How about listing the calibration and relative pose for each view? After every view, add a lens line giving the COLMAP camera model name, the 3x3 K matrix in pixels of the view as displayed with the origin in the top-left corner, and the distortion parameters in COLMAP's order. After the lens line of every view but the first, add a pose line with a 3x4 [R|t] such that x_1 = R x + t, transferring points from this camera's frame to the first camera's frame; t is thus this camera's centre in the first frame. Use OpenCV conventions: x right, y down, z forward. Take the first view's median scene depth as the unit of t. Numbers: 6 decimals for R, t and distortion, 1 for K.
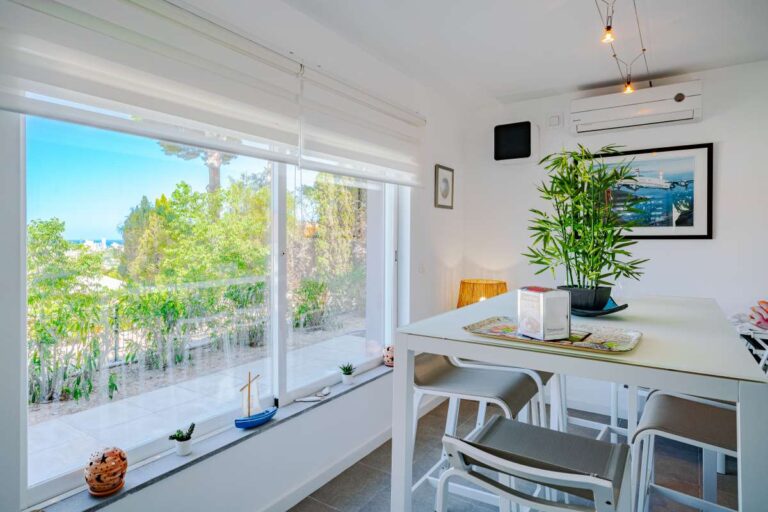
lens RADIAL K [[433.6, 0, 383.2], [0, 433.6, 252.6], [0, 0, 1]] dist [-0.002242, 0.011421]
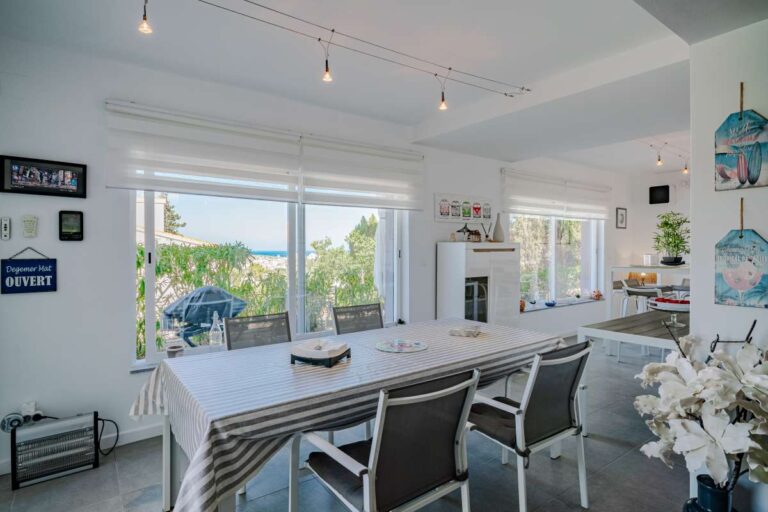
lens RADIAL K [[433.6, 0, 383.2], [0, 433.6, 252.6], [0, 0, 1]] dist [-0.002242, 0.011421]
pose [[0.935437, -0.002964, -0.353480, -0.195063], [-0.005633, 0.999713, -0.023288, 0.067556], [0.353447, 0.023776, 0.935152, -1.362315]]
